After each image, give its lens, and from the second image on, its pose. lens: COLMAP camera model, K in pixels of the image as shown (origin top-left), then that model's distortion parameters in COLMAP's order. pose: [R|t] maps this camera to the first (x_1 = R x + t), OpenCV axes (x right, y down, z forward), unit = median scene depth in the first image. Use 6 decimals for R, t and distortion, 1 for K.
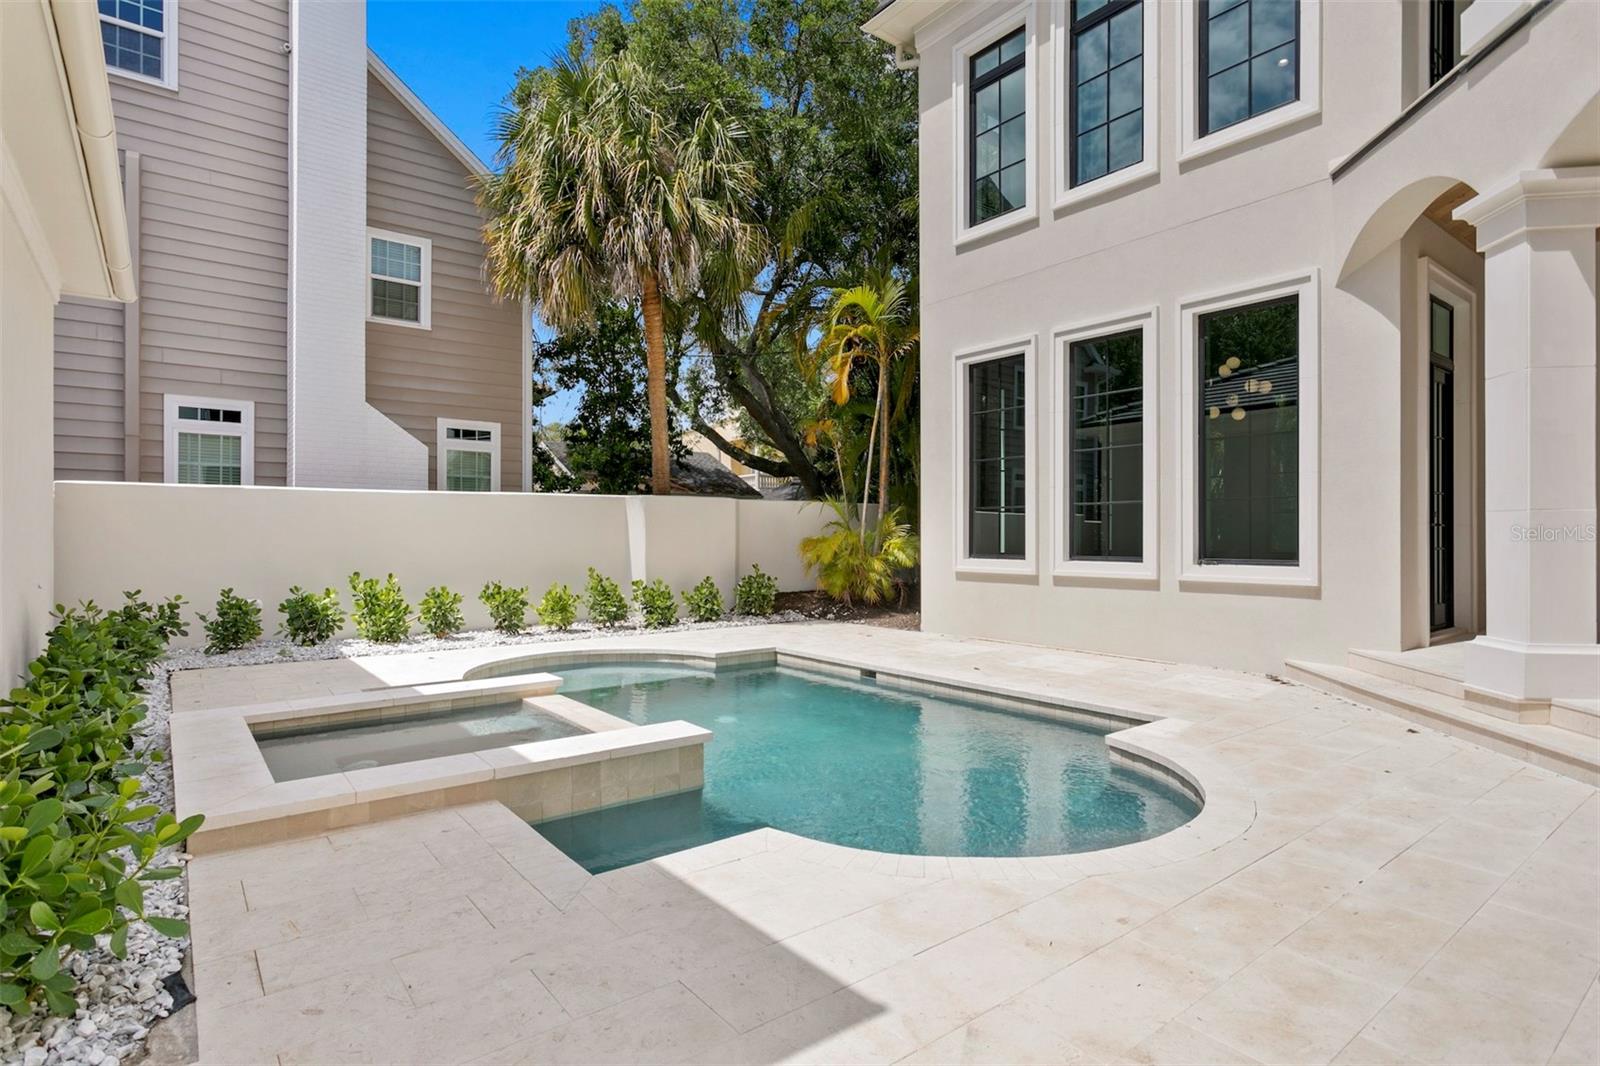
lens RADIAL K [[794.2, 0, 789.3], [0, 794.2, 532.4], [0, 0, 1]] dist [-0.006959, 0.004472]
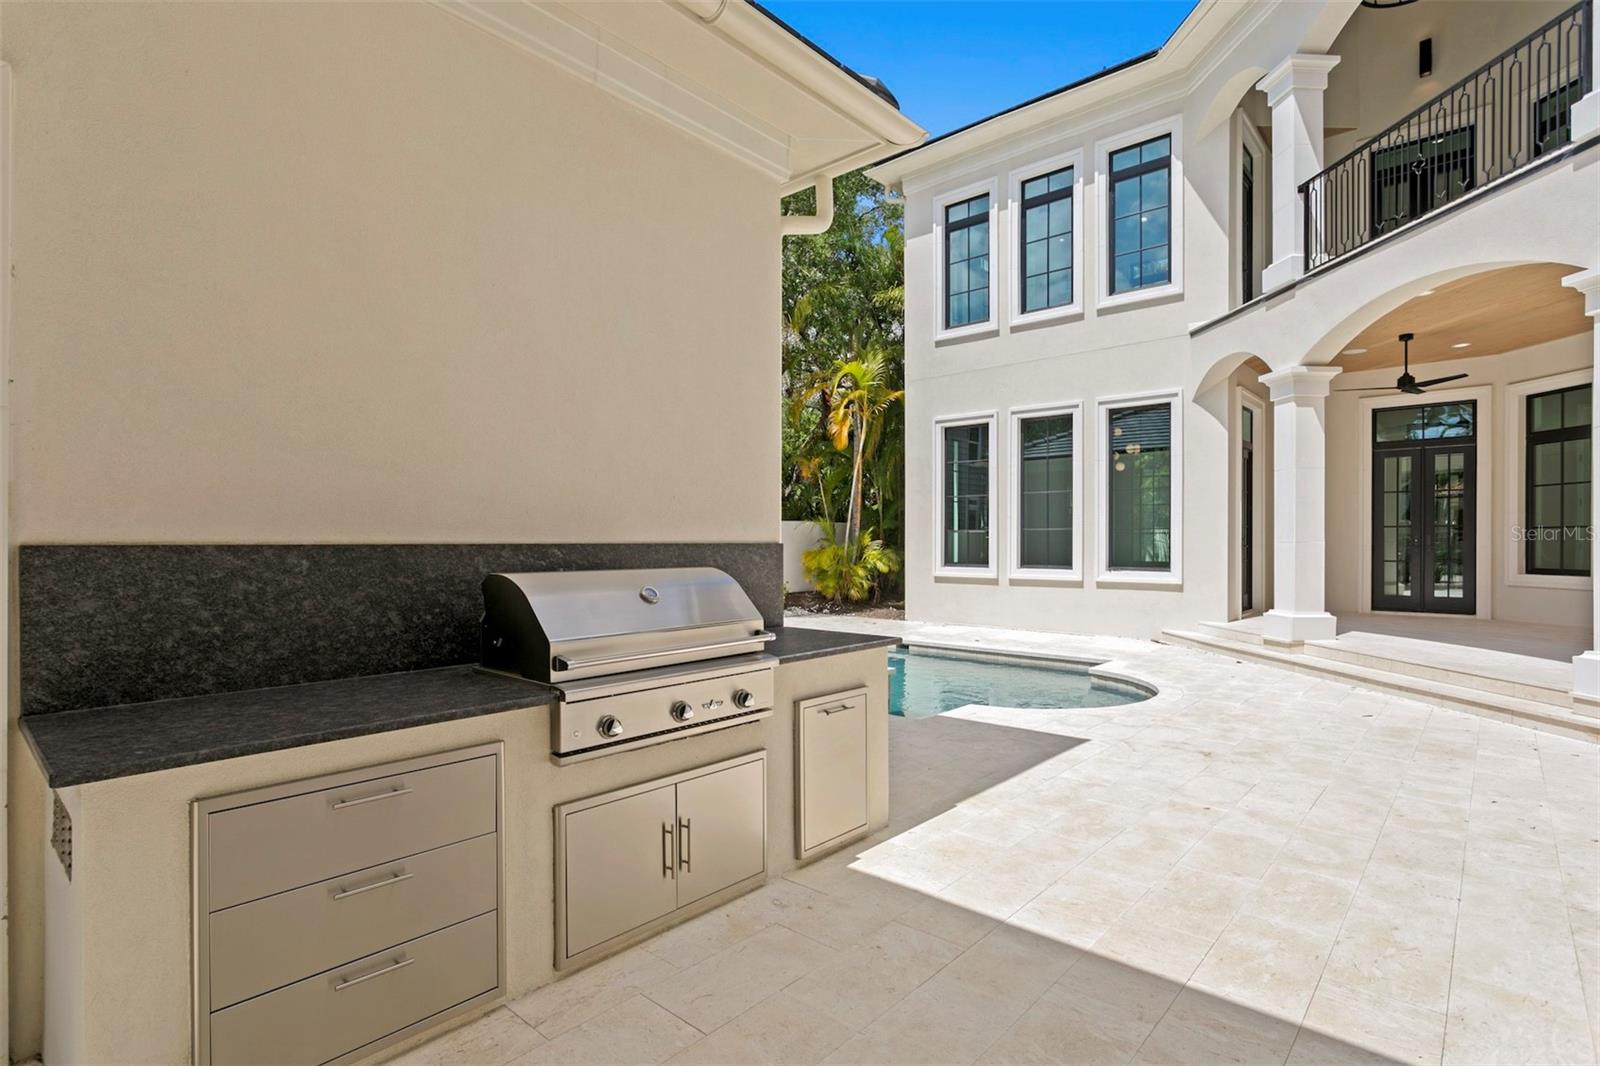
lens RADIAL K [[794.2, 0, 790.7], [0, 794.2, 534.6], [0, 0, 1]] dist [-0.006959, 0.004472]
pose [[0.981621, 0.004878, 0.190778, -0.338233], [-0.004280, 0.999985, -0.003547, -0.019192], [-0.190792, 0.002665, 0.981627, -0.349775]]
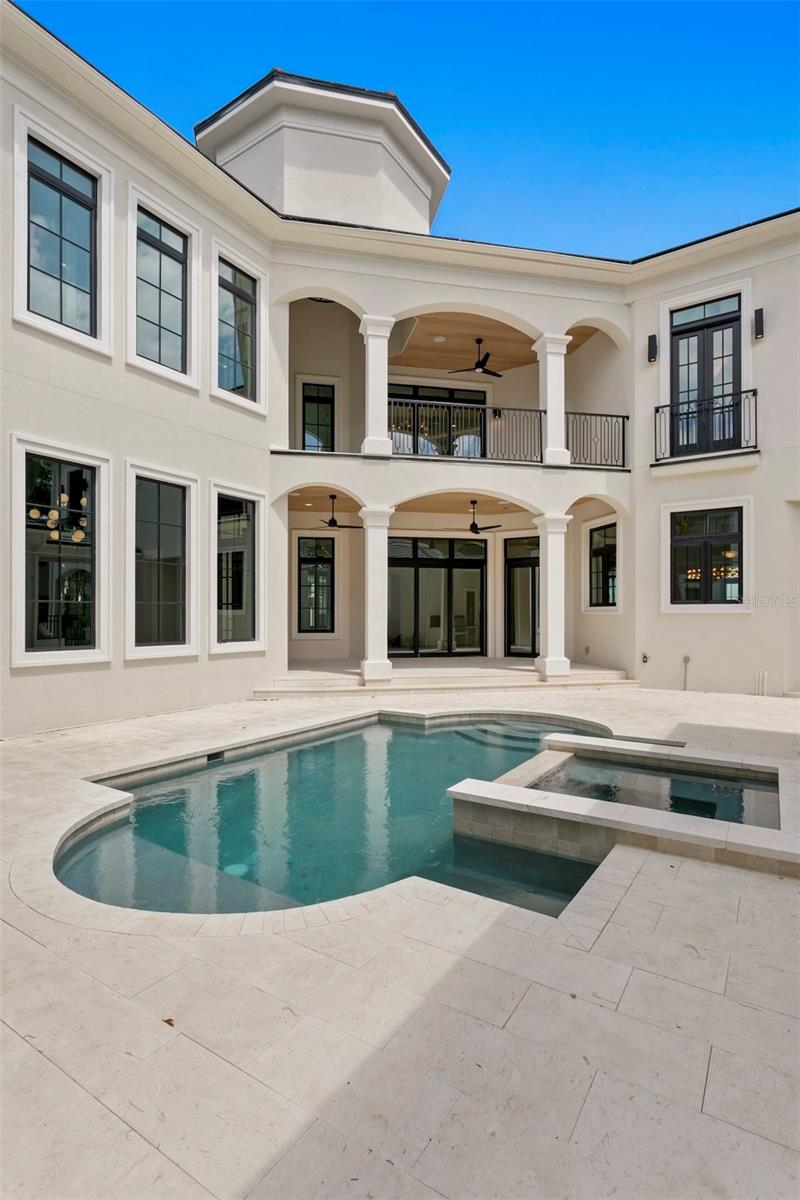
lens RADIAL K [[595.7, 0, 411.3], [0, 595.7, 622.4], [0, 0, 1]] dist [-0.006959, 0.004472]
pose [[-0.331992, 0.004222, 0.943273, -0.685735], [-0.003461, 0.999978, -0.005694, 0.001686], [-0.943276, -0.005155, -0.331970, 0.892456]]
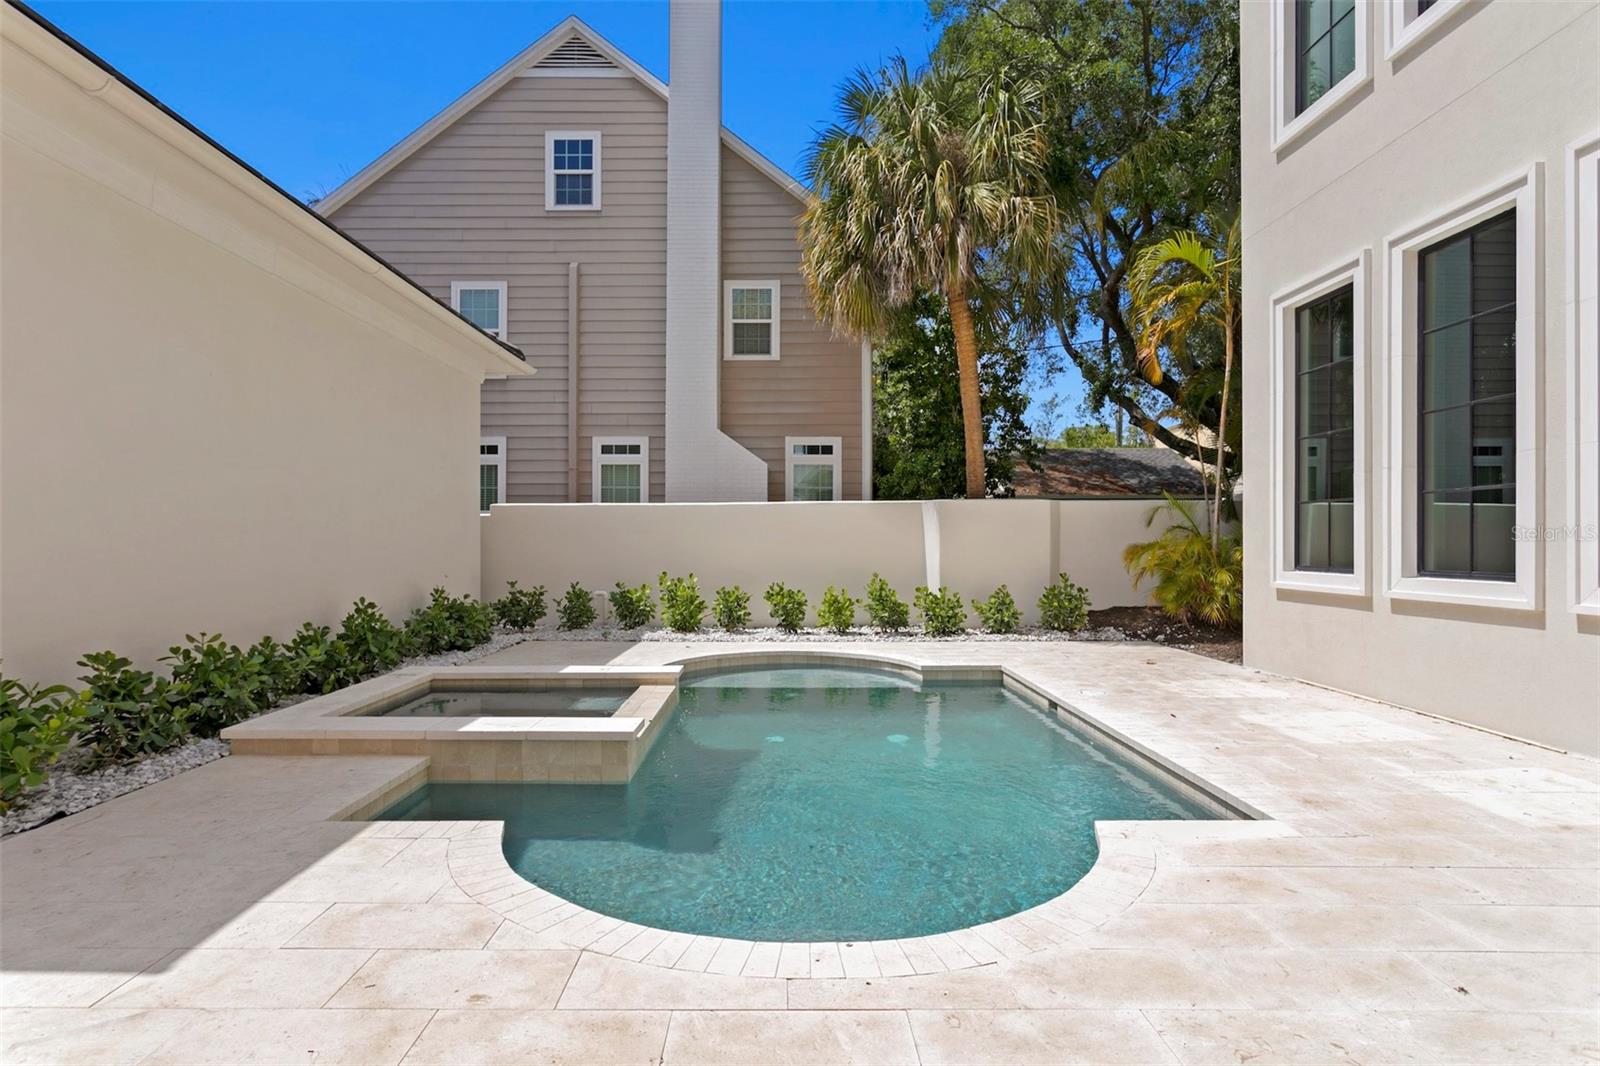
lens RADIAL K [[794.2, 0, 798.8], [0, 794.2, 534.4], [0, 0, 1]] dist [-0.006959, 0.004472]
pose [[0.797084, -0.007155, -0.603827, 0.338563], [0.004128, 0.999971, -0.006399, 0.001879], [0.603855, 0.002608, 0.797090, 0.150638]]
